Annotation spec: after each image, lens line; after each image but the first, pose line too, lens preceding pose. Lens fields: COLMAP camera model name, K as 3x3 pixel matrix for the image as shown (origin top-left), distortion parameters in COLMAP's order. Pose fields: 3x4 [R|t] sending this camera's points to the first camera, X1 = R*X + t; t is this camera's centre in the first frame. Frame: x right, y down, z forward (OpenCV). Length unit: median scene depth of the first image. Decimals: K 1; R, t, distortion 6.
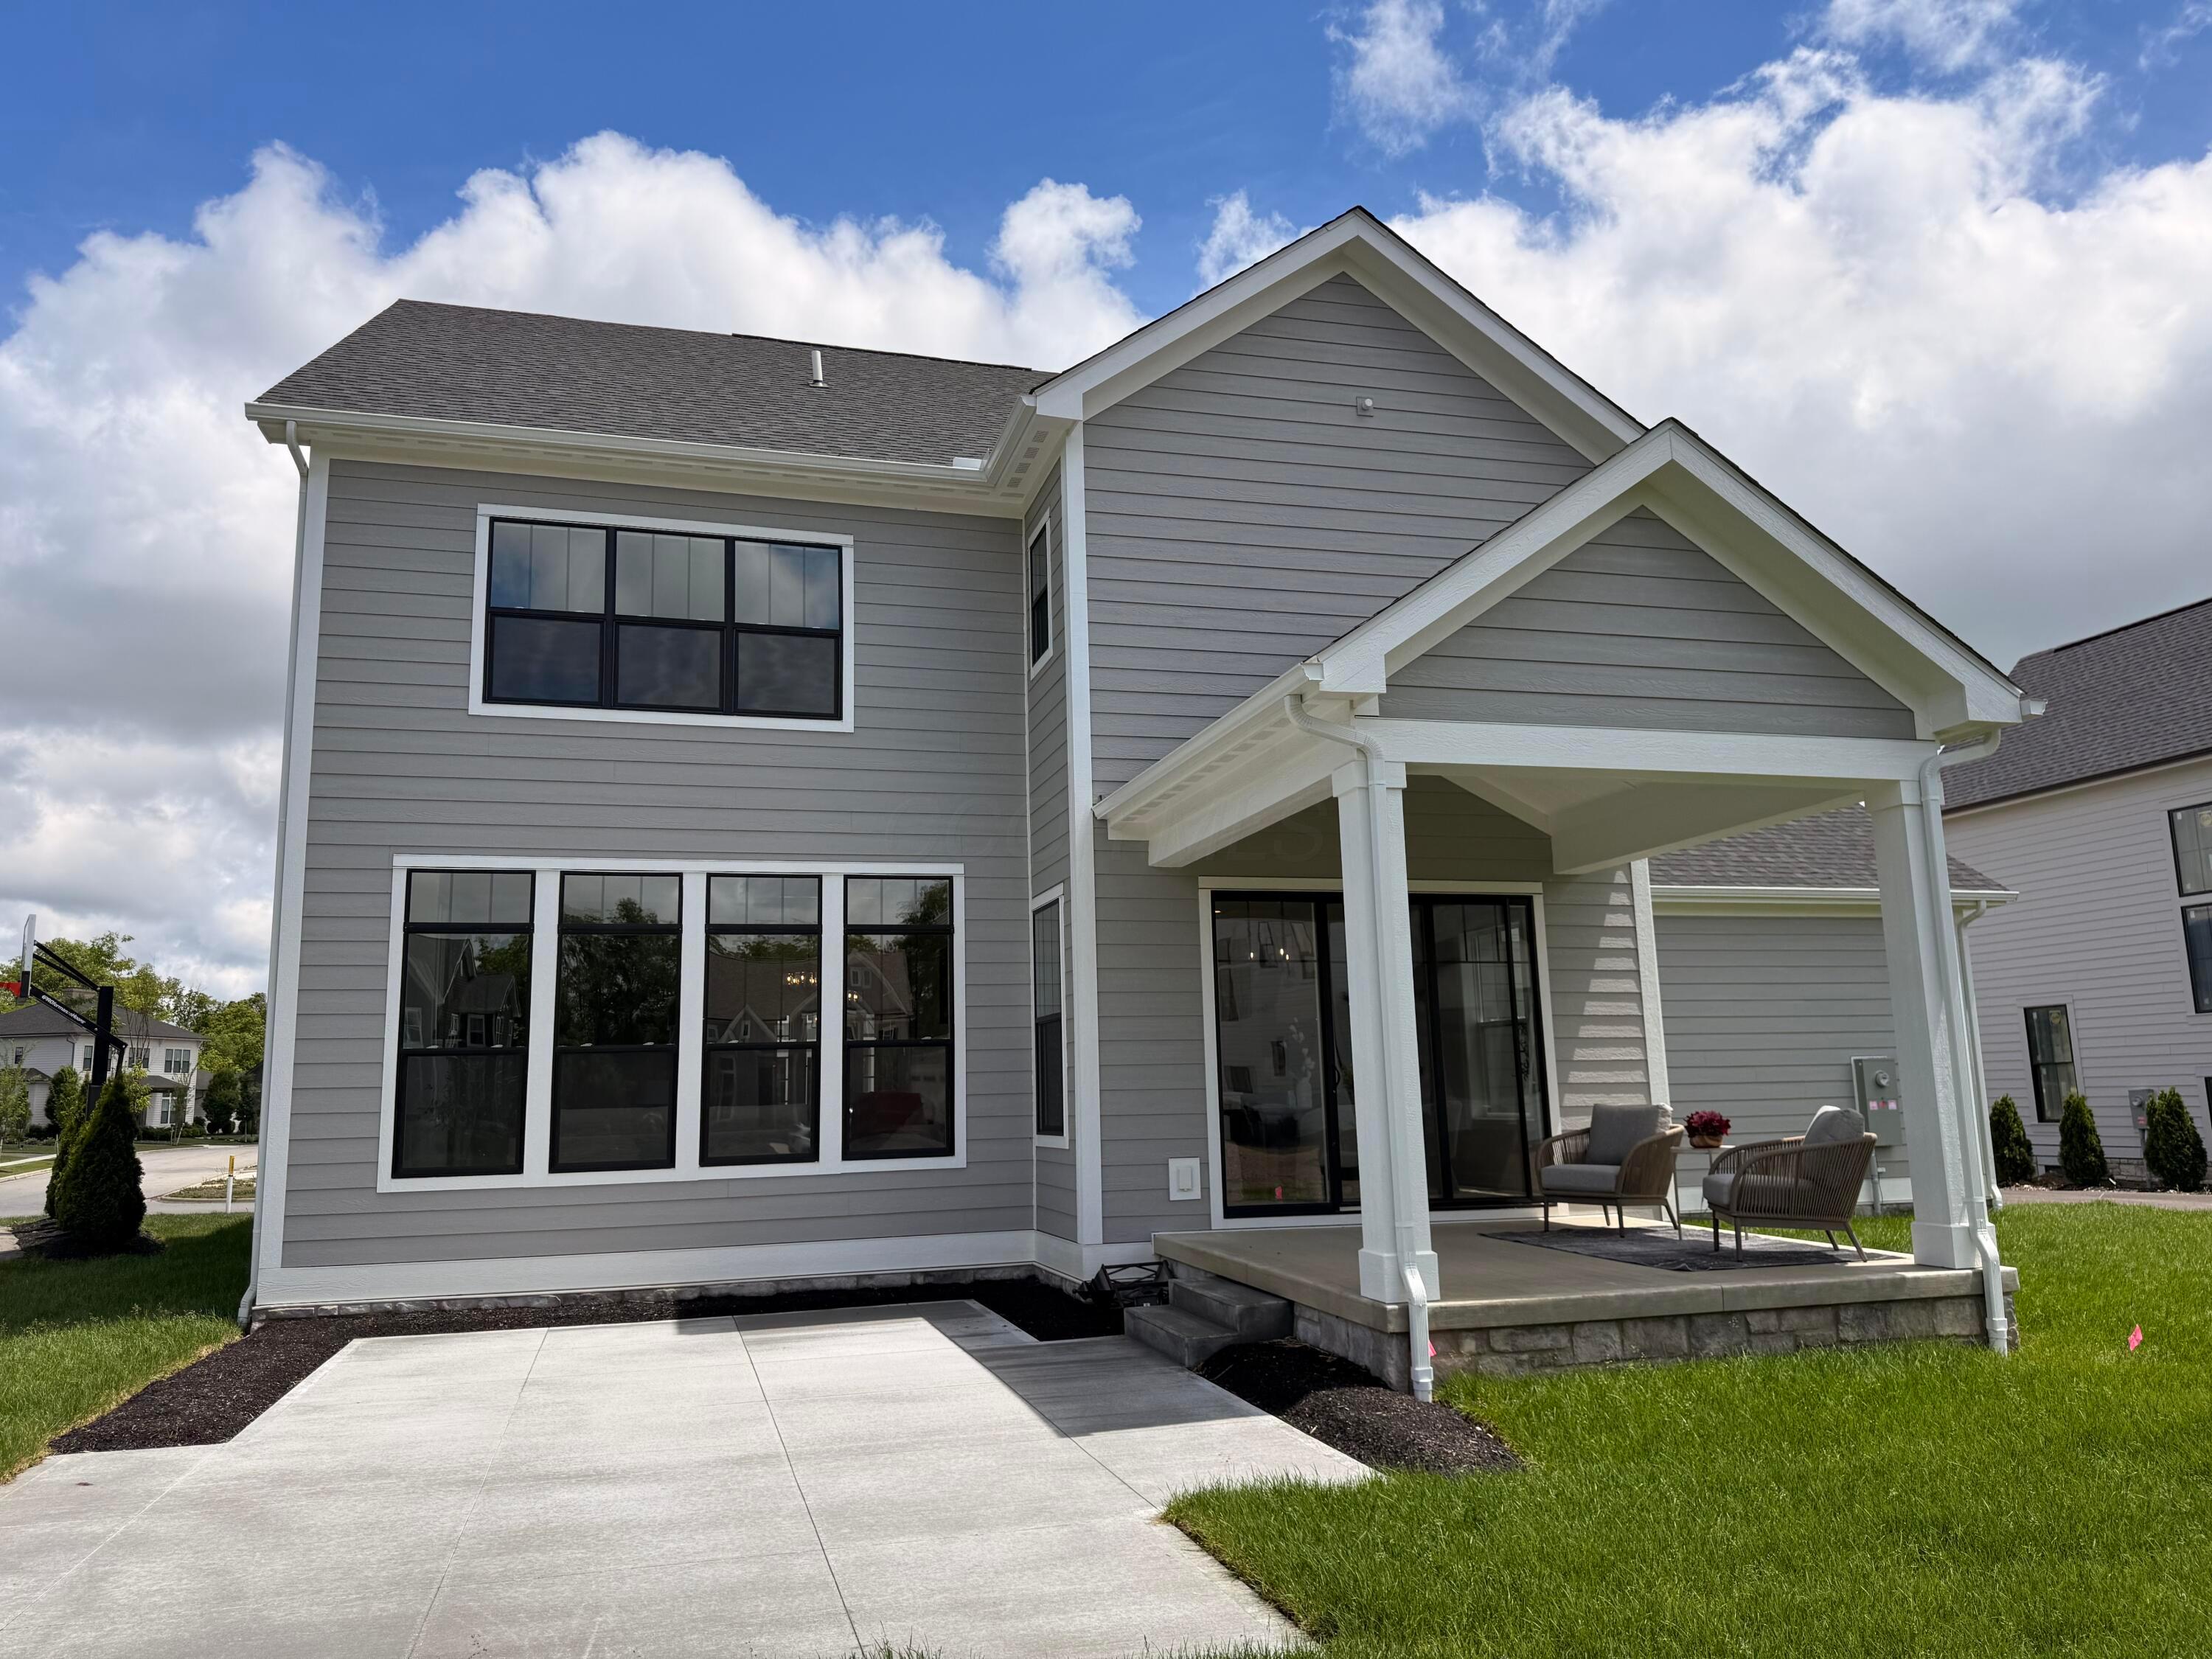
lens RADIAL K [[1583.3, 0, 1106.0], [0, 1583.3, 829.5], [0, 0, 1]] dist [-0.001264, -0.002384]
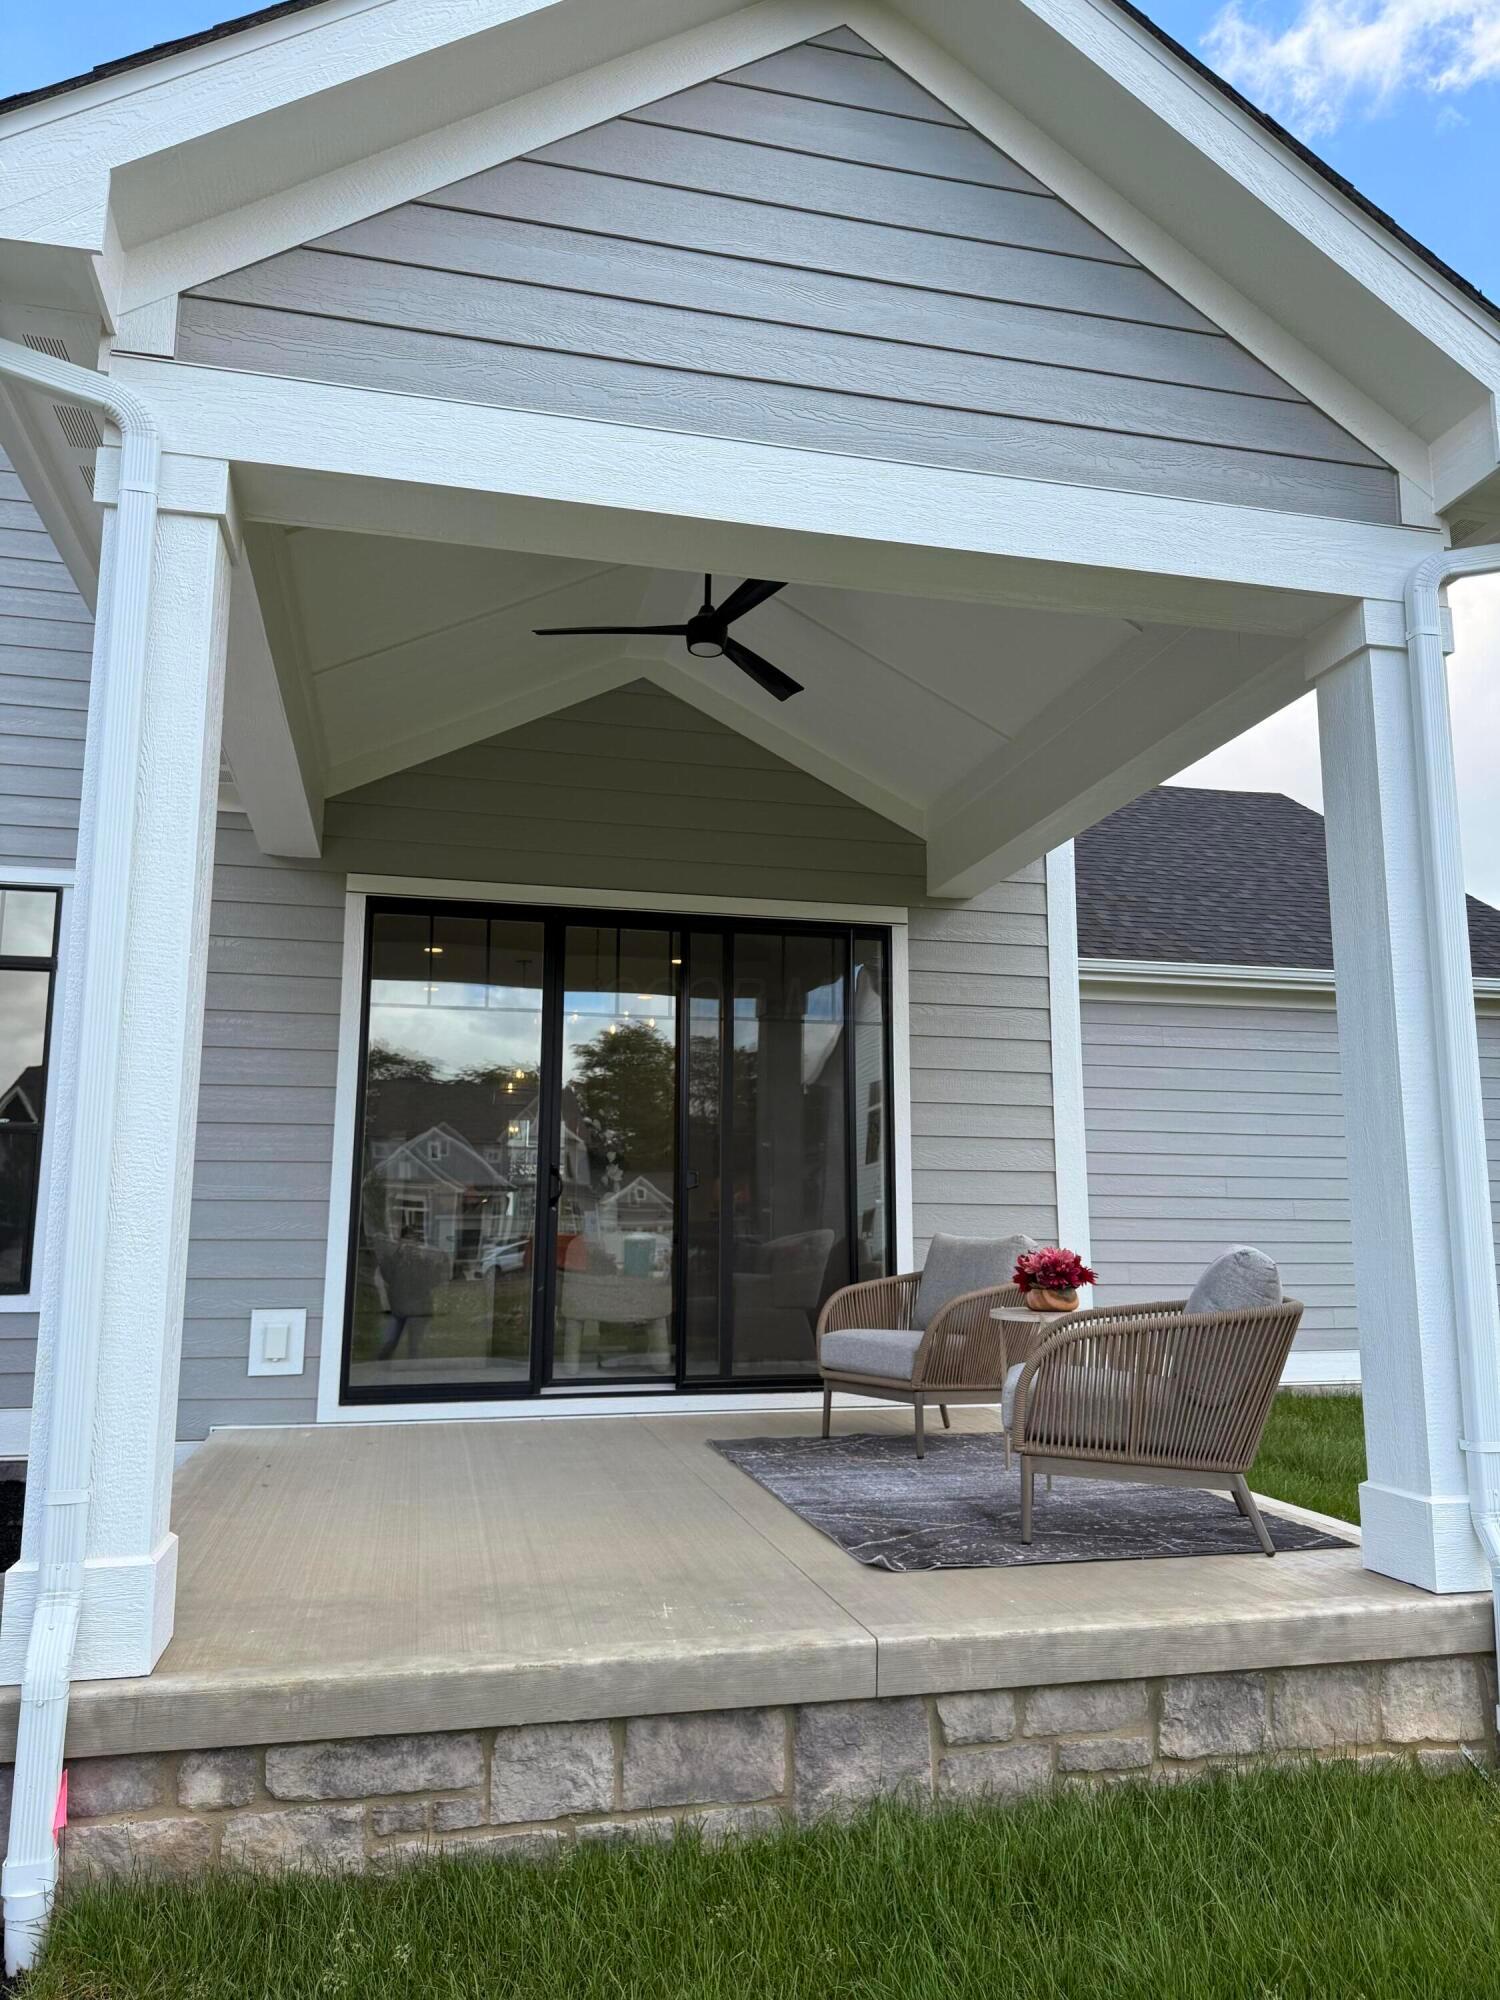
lens RADIAL K [[1431.5, 0, 750.0], [0, 1431.5, 1000.0], [0, 0, 1]] dist [-0.001264, -0.002384]
pose [[0.999129, 0.021926, -0.035502, 0.359553], [-0.021522, 0.999700, 0.011709, 0.105062], [0.035748, -0.010934, 0.999301, 0.594634]]
